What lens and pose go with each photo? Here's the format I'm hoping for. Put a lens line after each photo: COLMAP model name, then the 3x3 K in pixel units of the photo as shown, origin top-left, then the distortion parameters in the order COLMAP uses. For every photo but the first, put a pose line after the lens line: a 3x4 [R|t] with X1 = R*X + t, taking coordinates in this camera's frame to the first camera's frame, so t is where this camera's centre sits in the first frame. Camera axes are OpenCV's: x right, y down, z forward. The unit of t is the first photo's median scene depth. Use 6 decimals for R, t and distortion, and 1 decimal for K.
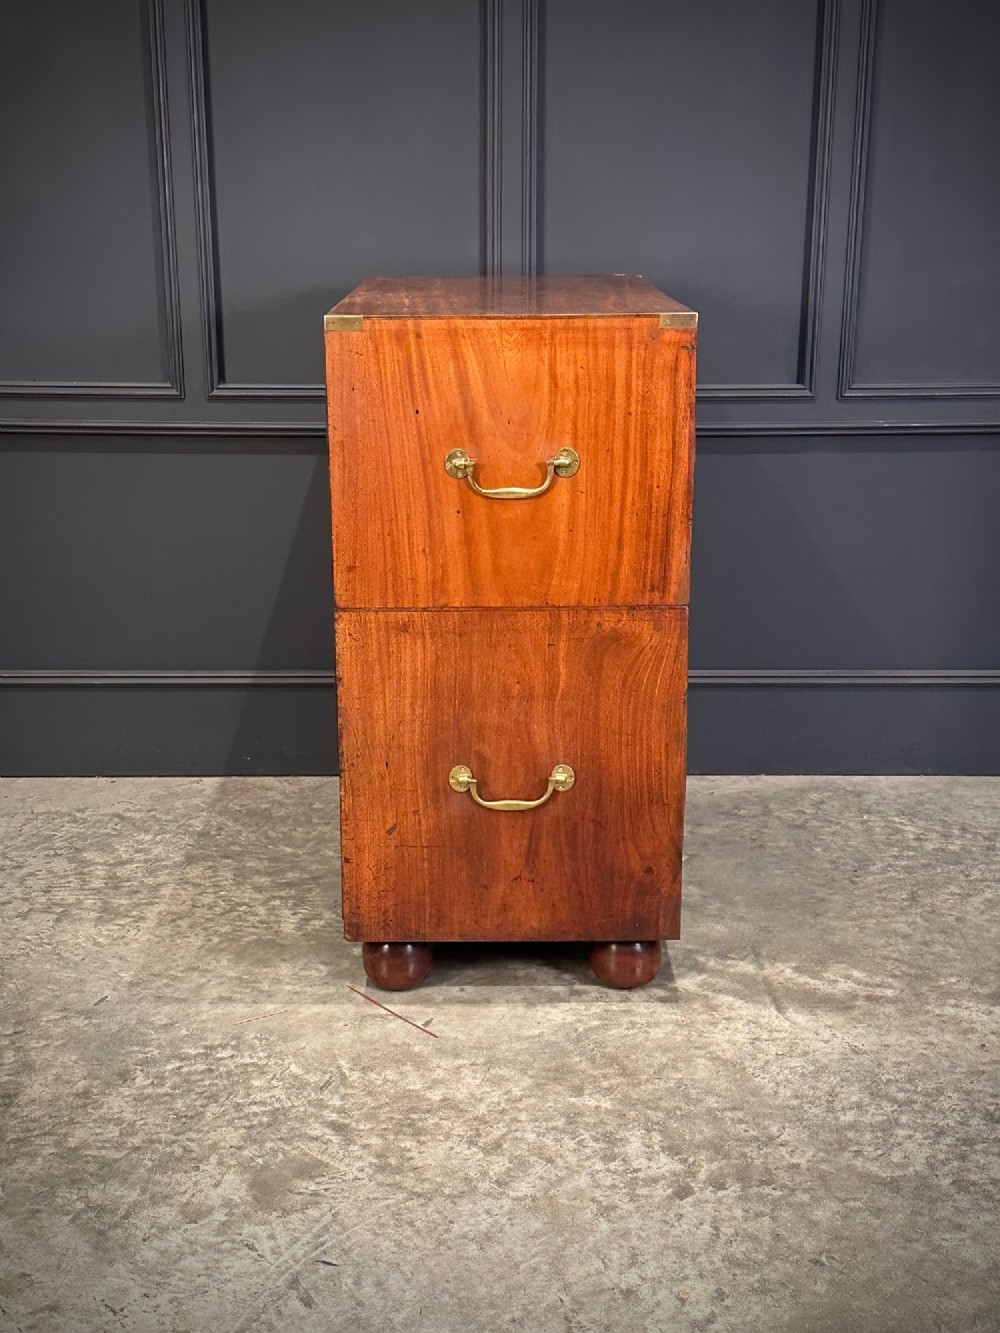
lens RADIAL K [[1898.0, 0, 500.9], [0, 1898.0, 666.1], [0, 0, 1]] dist [0.177516, -0.416671]
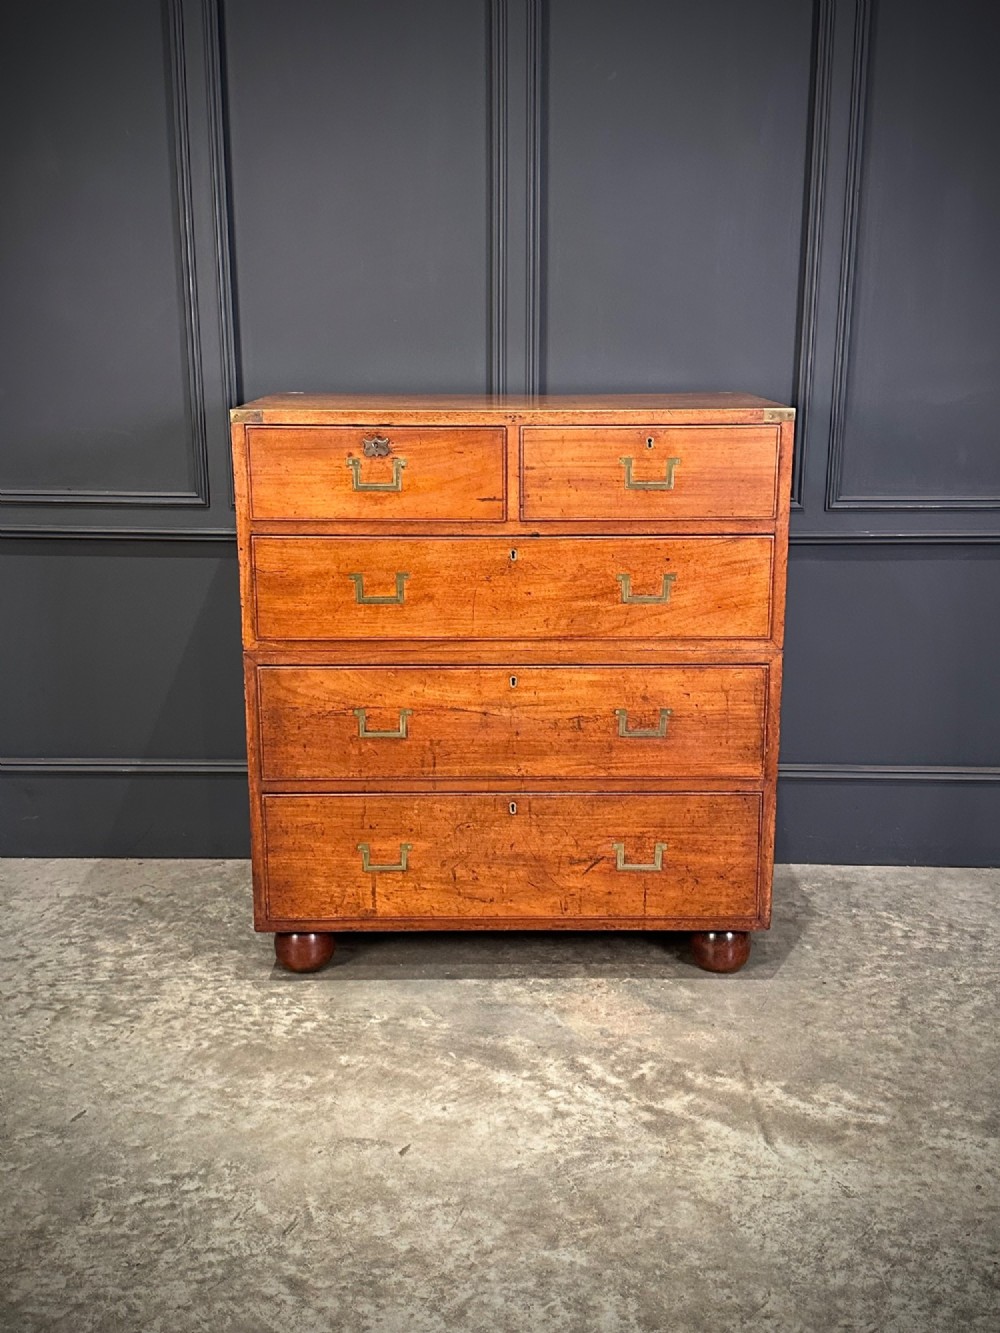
lens RADIAL K [[1506.6, 0, 508.9], [0, 1506.6, 627.2], [0, 0, 1]] dist [0.197540, -0.520441]
pose [[0.999480, 0.007166, -0.031434, 0.036133], [-0.008762, 0.998664, -0.050924, -0.038566], [0.031027, 0.051173, 0.998208, 0.202123]]
